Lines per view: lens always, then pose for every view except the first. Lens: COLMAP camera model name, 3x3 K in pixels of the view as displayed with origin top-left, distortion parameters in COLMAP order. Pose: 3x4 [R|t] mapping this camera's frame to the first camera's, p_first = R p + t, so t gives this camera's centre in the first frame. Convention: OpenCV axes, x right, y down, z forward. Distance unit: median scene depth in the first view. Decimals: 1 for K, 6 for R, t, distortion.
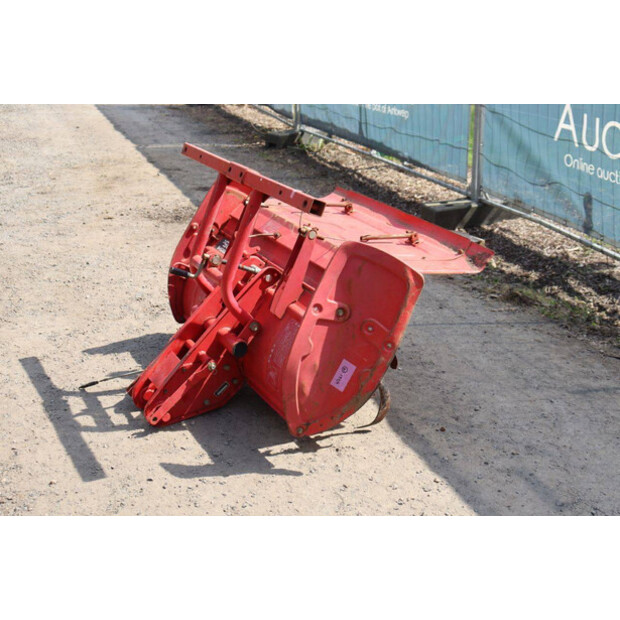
lens RADIAL K [[858.5, 0, 308.9], [0, 858.5, 307.3], [0, 0, 1]] dist [0.038235, 0.000000]
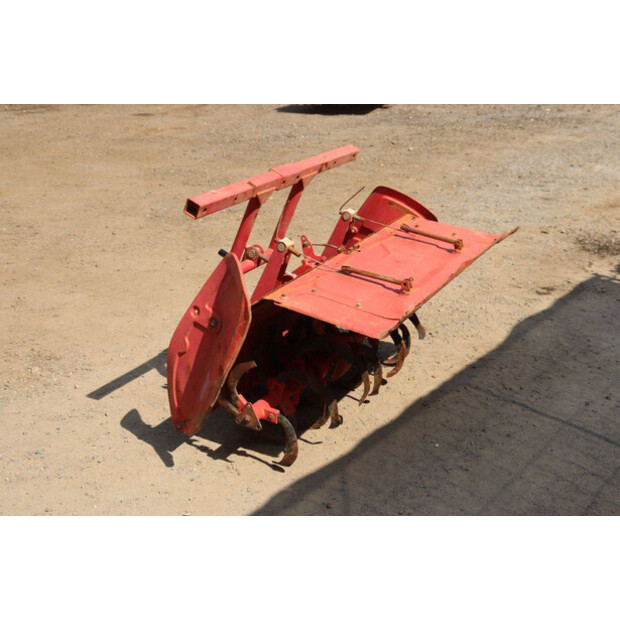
lens RADIAL K [[877.9, 0, 310.6], [0, 877.9, 310.4], [0, 0, 1]] dist [0.087594, 0.000000]
pose [[0.566274, 0.282343, -0.774349, 0.768693], [-0.288848, 0.947896, 0.134390, -0.153372], [0.771946, 0.147568, 0.618323, 0.421933]]
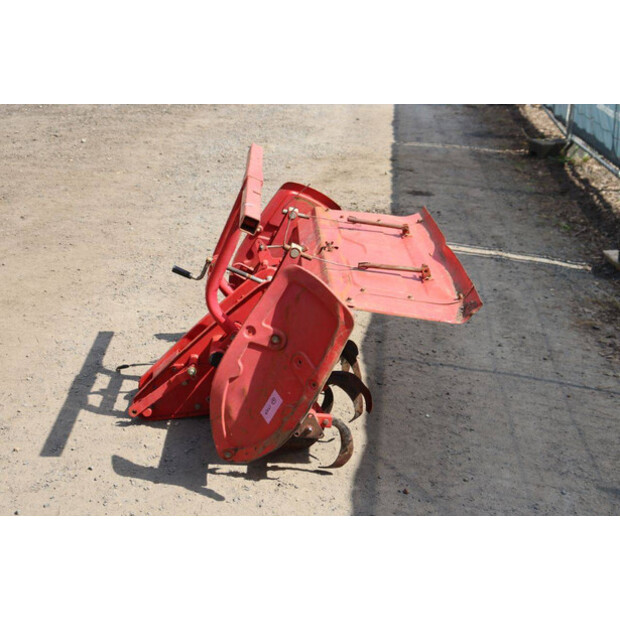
lens RADIAL K [[877.9, 0, 313.5], [0, 877.9, 312.9], [0, 0, 1]] dist [0.087594, 0.000000]
pose [[0.906307, 0.166667, -0.388367, 0.392727], [-0.163812, 0.985651, 0.040713, -0.060780], [0.389580, 0.026720, 0.920605, 0.124300]]
